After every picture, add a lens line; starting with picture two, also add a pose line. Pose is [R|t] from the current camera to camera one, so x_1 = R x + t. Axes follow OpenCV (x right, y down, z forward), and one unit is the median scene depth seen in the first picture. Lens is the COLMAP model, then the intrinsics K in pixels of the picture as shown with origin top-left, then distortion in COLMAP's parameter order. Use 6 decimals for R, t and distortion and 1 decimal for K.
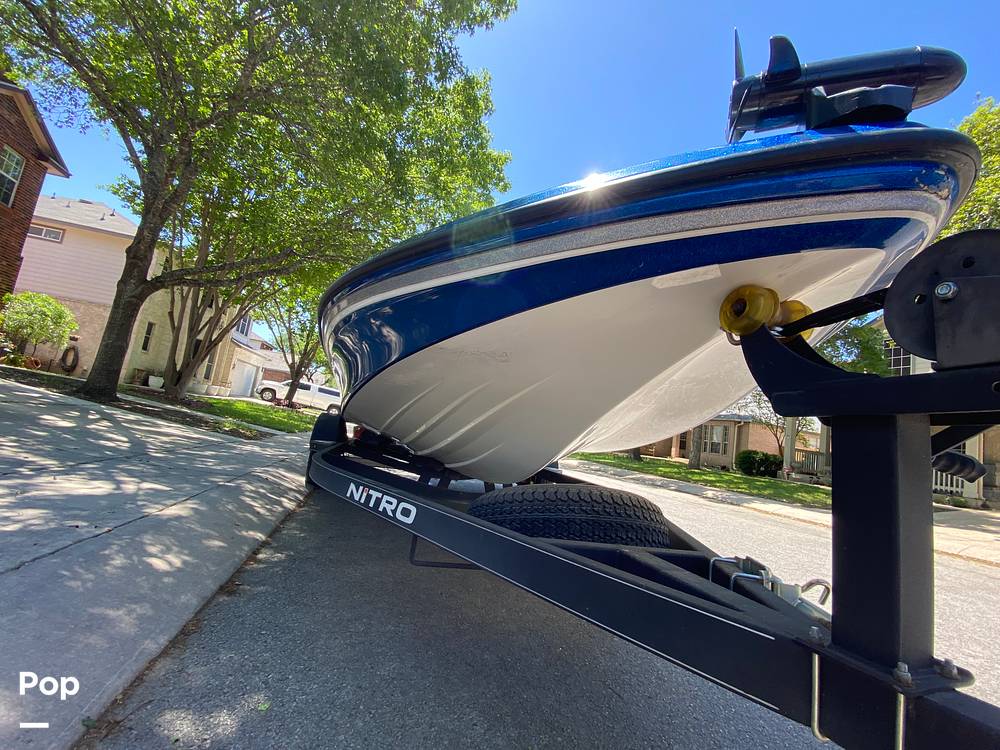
lens RADIAL K [[401.5, 0, 499.4], [0, 401.5, 380.6], [0, 0, 1]] dist [0.003509, -0.012818]
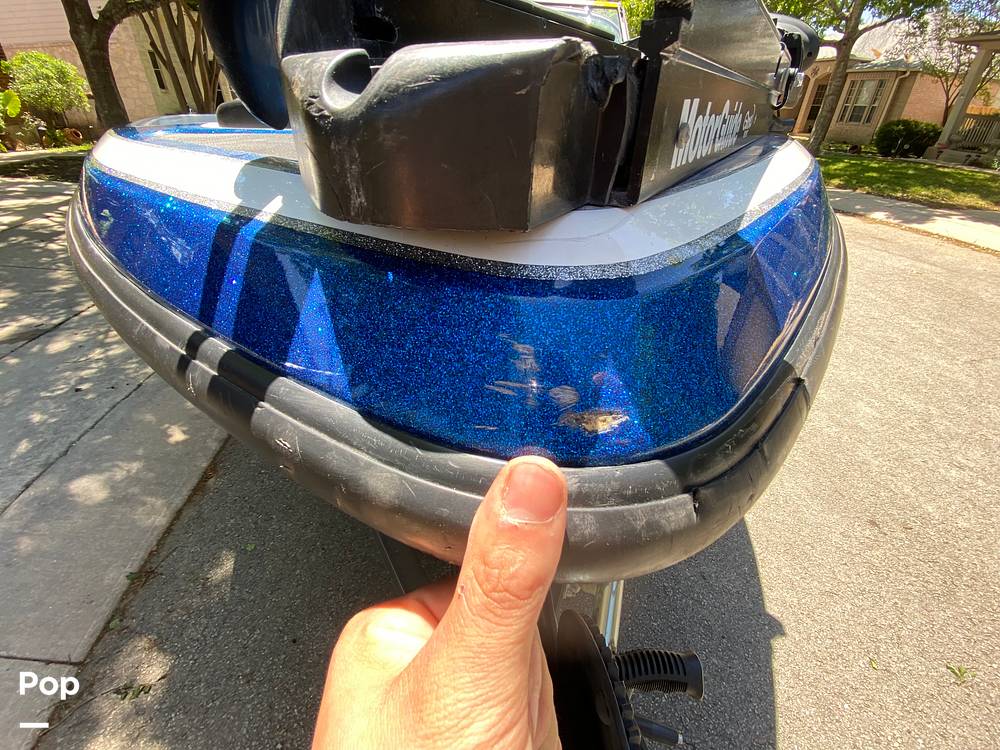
lens RADIAL K [[408.1, 0, 500.0], [0, 408.1, 375.0], [0, 0, 1]] dist [-0.000901, -0.011671]
pose [[0.978811, -0.025352, -0.203192, 0.068908], [0.146910, 0.778199, 0.610593, -0.047896], [0.142644, -0.627506, 0.765434, 0.047333]]
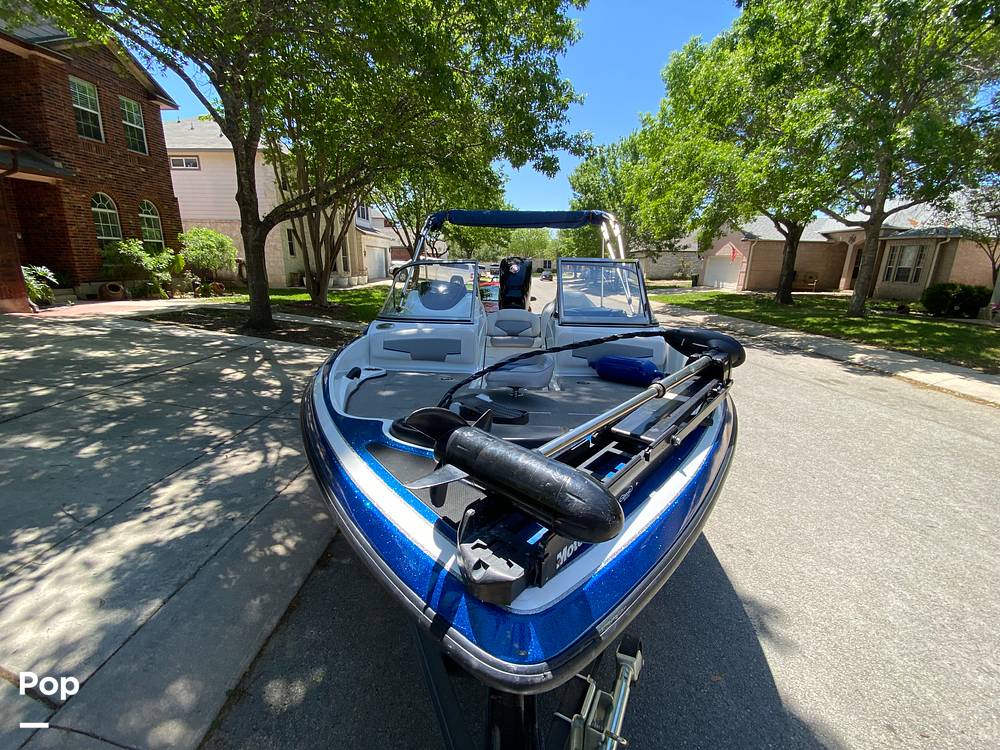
lens RADIAL K [[401.5, 0, 499.4], [0, 401.5, 380.6], [0, 0, 1]] dist [0.003509, -0.012818]
pose [[0.947357, -0.048097, -0.316546, 0.087380], [0.157637, 0.930591, 0.330380, -0.096499], [0.278685, -0.362888, 0.889184, 0.017854]]
